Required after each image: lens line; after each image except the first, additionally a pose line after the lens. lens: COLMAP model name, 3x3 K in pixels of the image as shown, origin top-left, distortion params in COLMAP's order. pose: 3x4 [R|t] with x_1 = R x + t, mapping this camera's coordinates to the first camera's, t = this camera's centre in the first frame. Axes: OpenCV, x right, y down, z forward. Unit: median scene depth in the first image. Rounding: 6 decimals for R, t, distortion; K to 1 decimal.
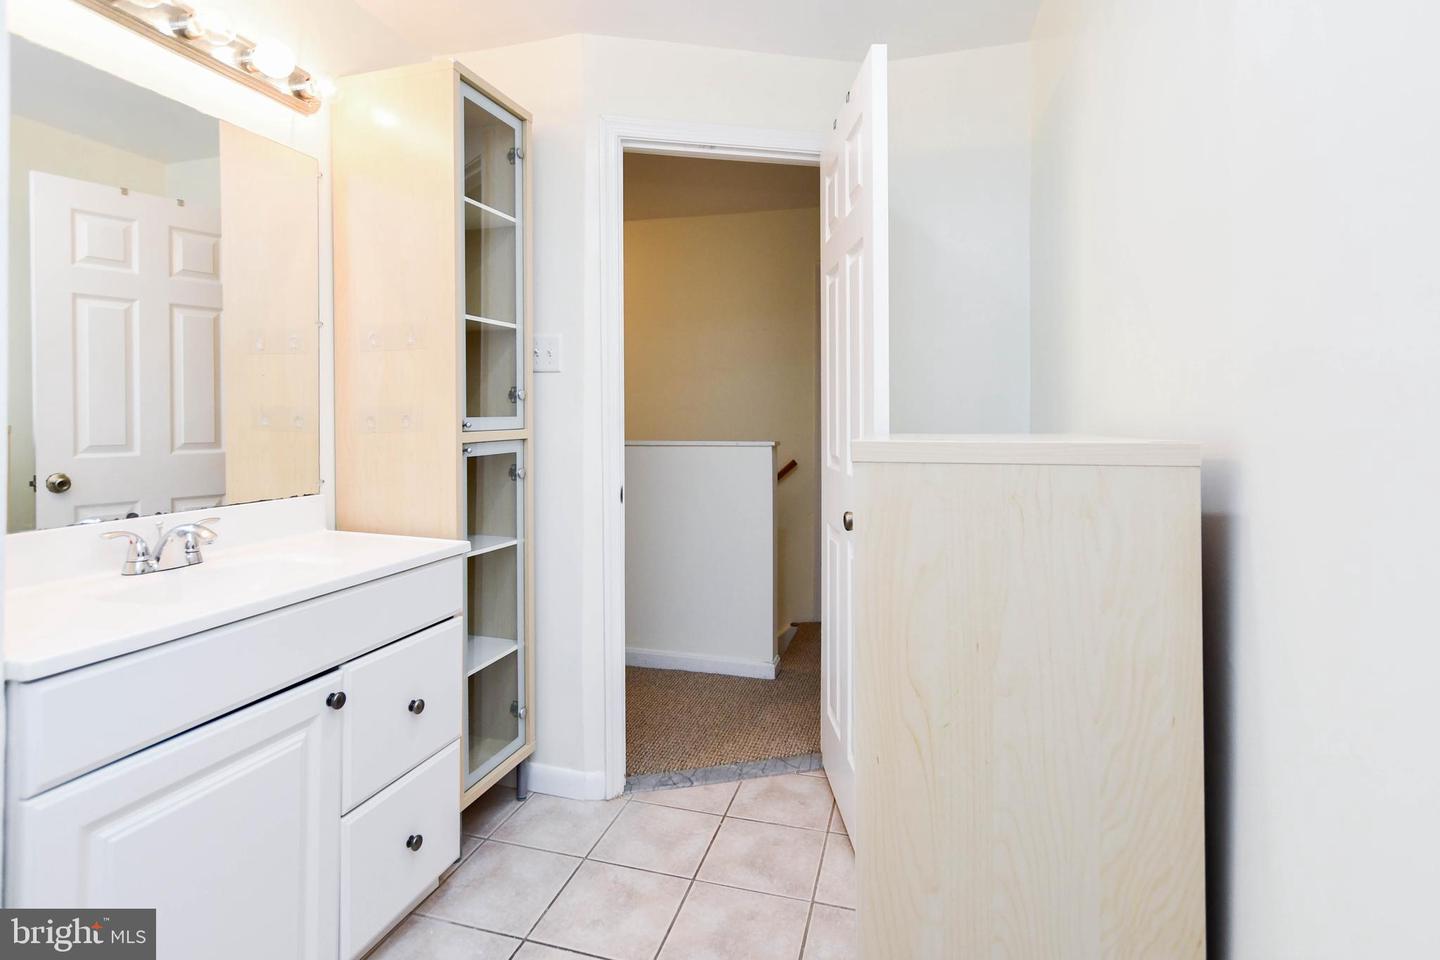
lens RADIAL K [[725.5, 0, 697.5], [0, 725.5, 421.5], [0, 0, 1]] dist [0.002450, 0.001212]
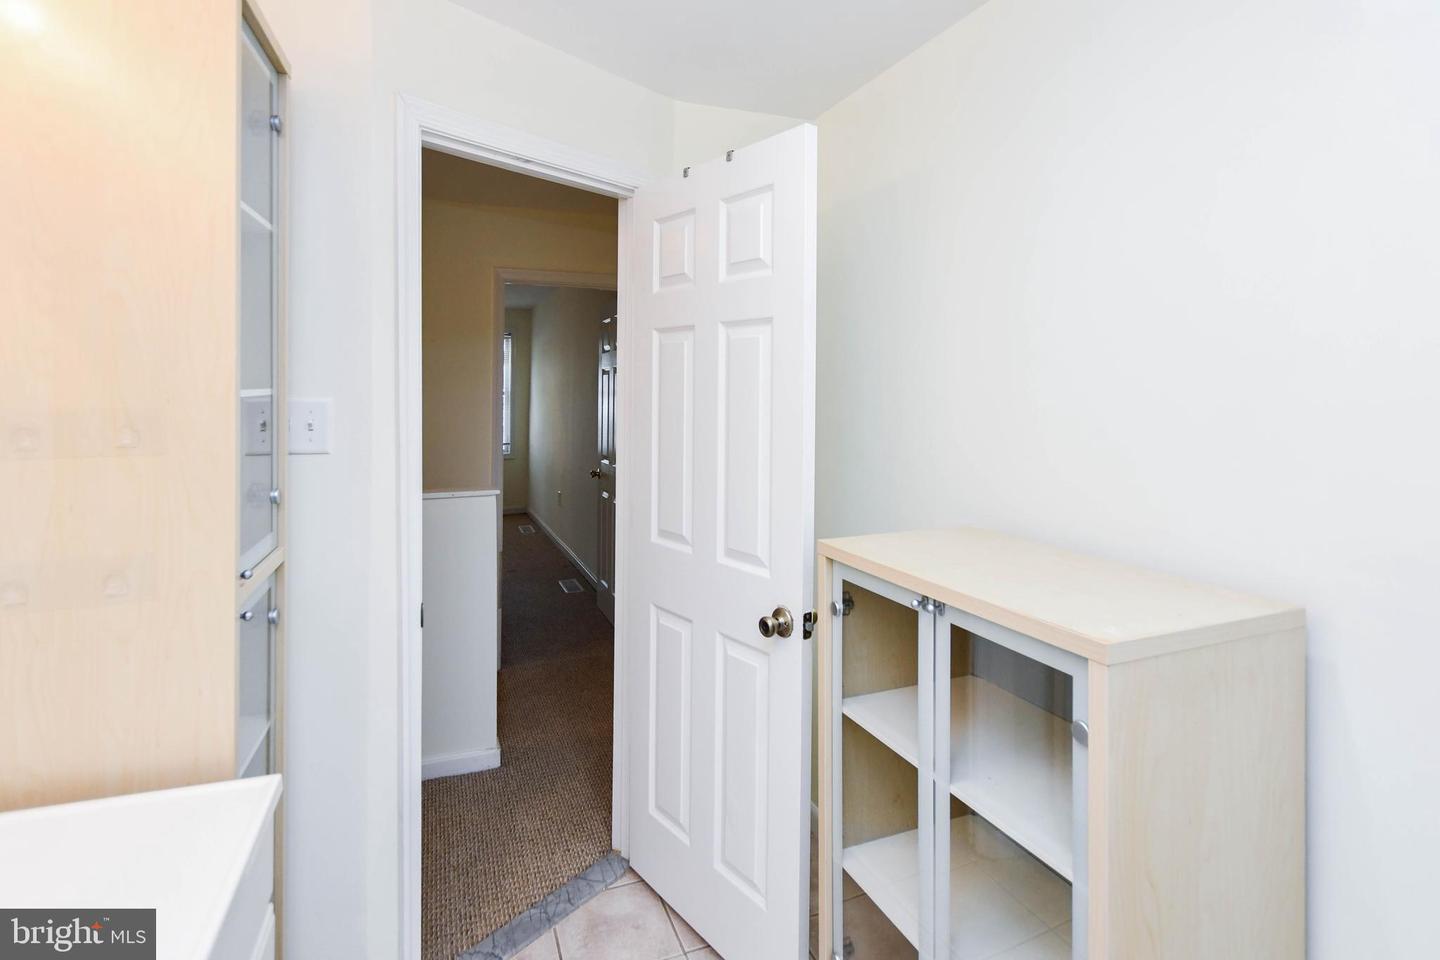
lens RADIAL K [[737.6, 0, 717.3], [0, 737.6, 397.7], [0, 0, 1]] dist [-0.000148, 0.000164]
pose [[0.790813, -0.003626, 0.612047, -0.314654], [-0.000731, 0.999976, 0.006868, -0.121699], [-0.612057, -0.005878, 0.790792, 0.224035]]
